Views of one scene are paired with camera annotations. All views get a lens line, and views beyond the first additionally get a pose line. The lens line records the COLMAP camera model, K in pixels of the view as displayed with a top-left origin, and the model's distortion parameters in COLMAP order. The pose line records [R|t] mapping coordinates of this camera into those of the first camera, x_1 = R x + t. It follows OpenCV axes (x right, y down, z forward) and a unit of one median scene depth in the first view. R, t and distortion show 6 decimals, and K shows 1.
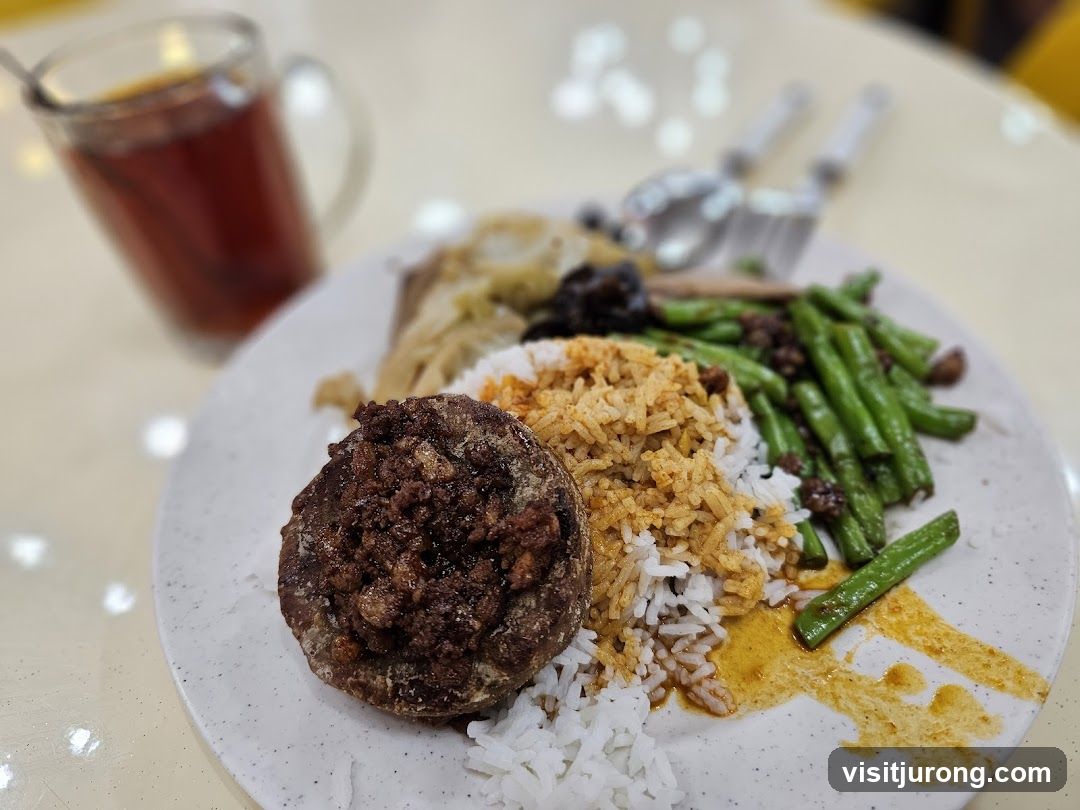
lens RADIAL K [[764.0, 0, 540.0], [0, 764.0, 405.0], [0, 0, 1]] dist [0.155335, -0.192774]
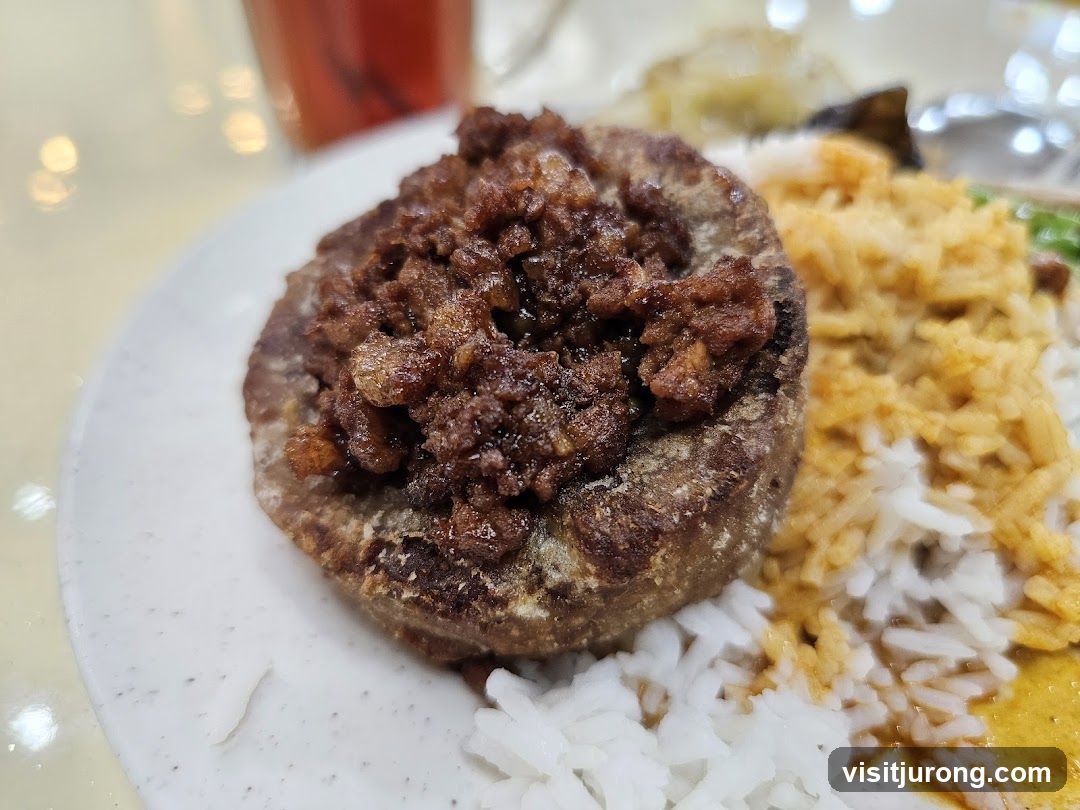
lens RADIAL K [[791.7, 0, 574.0], [0, 791.7, 404.7], [0, 0, 1]] dist [-0.005856, -0.045688]
pose [[0.957599, 0.245677, -0.150487, -0.007120], [-0.264143, 0.957223, -0.118119, 0.284121], [0.115030, 0.152860, 0.981530, 0.467677]]
